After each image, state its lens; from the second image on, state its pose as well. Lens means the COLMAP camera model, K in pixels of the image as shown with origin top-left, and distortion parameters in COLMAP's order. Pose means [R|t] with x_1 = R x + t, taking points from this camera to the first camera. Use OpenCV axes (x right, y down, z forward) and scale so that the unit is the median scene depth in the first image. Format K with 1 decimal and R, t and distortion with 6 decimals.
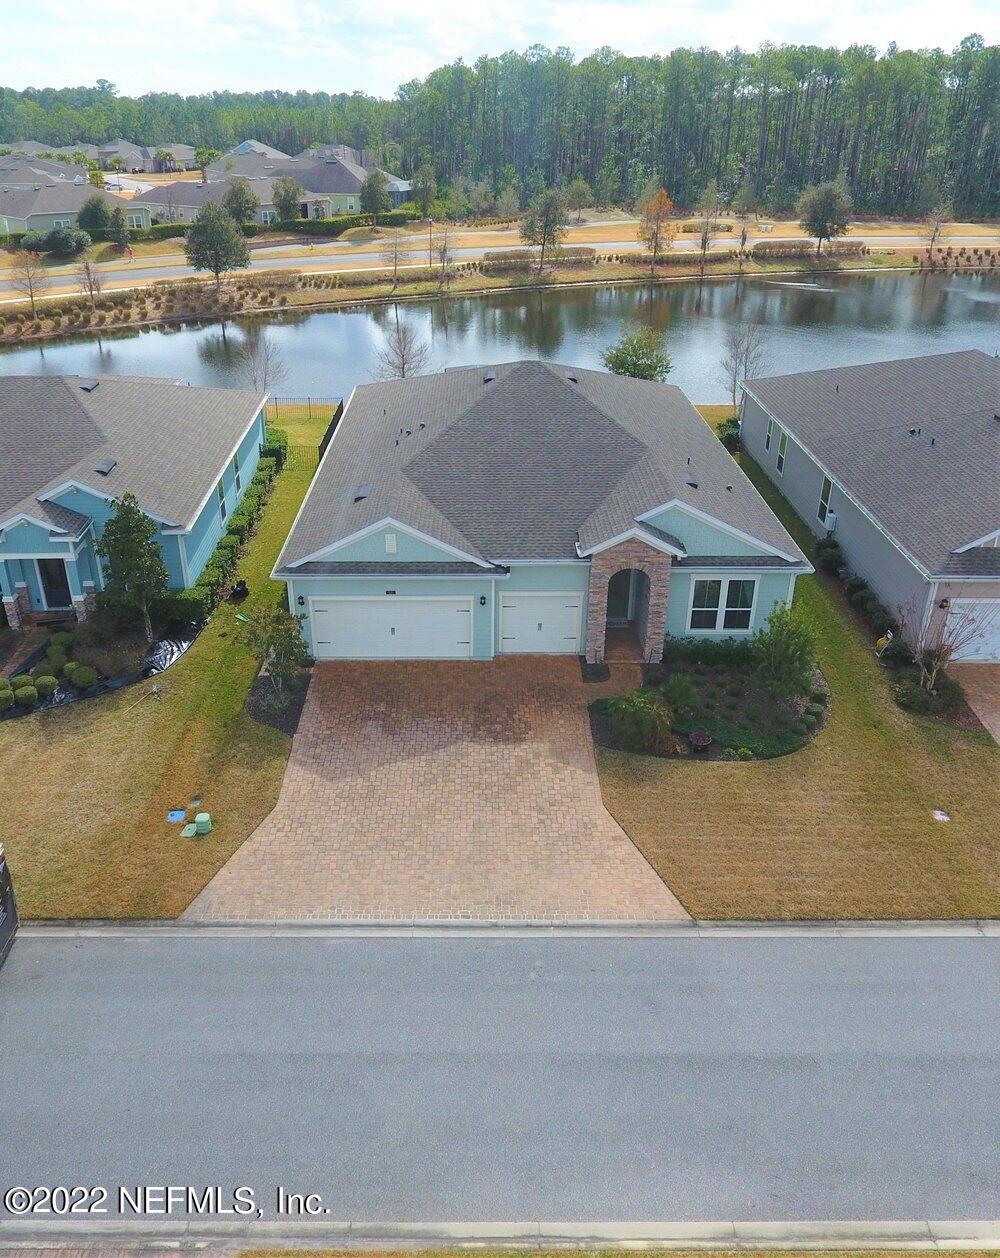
lens RADIAL K [[972.6, 0, 472.7], [0, 972.6, 629.4], [0, 0, 1]] dist [-0.005157, -0.002769]
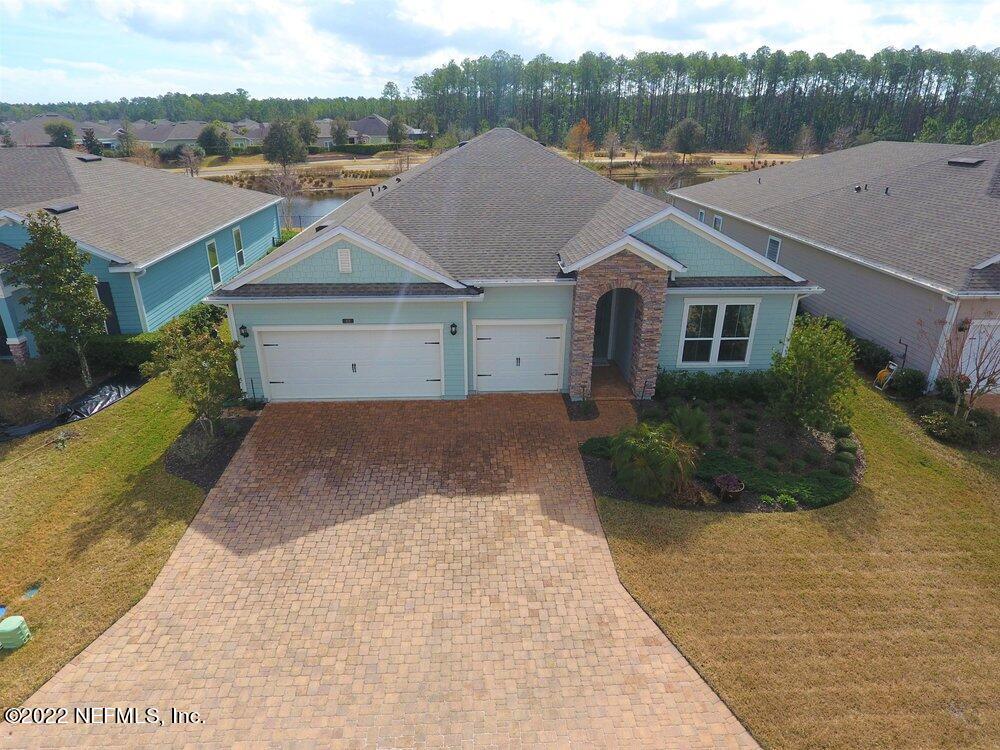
lens RADIAL K [[583.4, 0, 487.5], [0, 583.4, 363.1], [0, 0, 1]] dist [-0.005603, -0.001155]
pose [[0.999270, -0.013867, 0.035604, 0.022253], [0.017129, 0.995517, -0.093024, 0.051840], [-0.034155, 0.093566, 0.995027, 0.489597]]
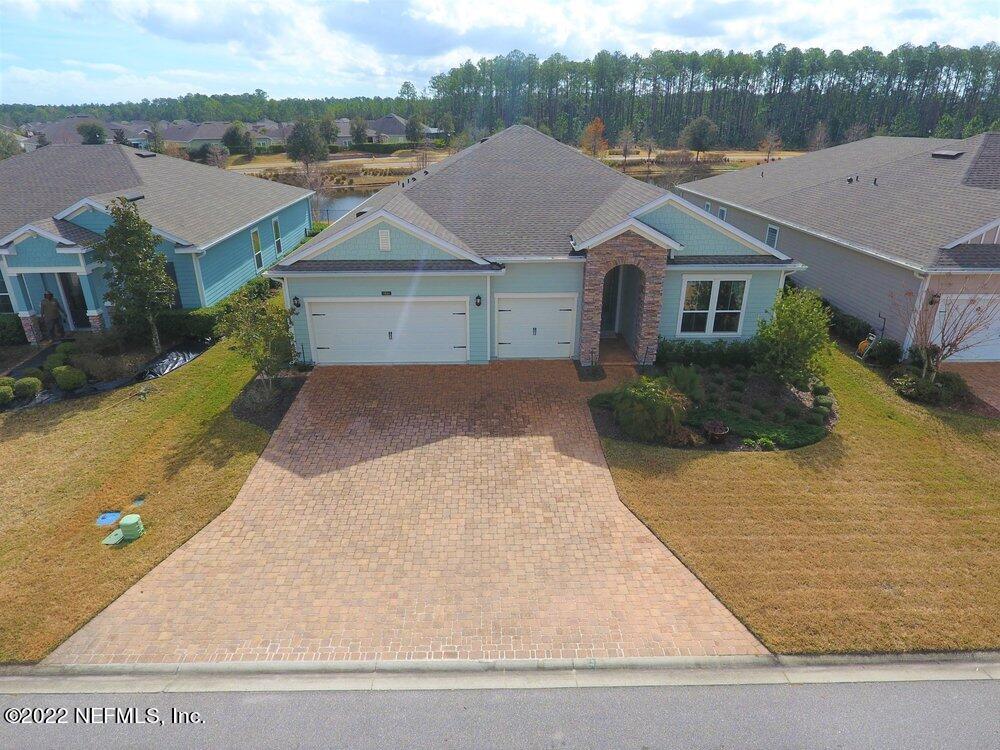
lens RADIAL K [[583.4, 0, 487.5], [0, 583.4, 363.1], [0, 0, 1]] dist [-0.005603, -0.001155]
pose [[0.999887, -0.008983, 0.012093, 0.012262], [0.010059, 0.995704, -0.092044, 0.092351], [-0.011214, 0.092156, 0.995681, 0.416743]]
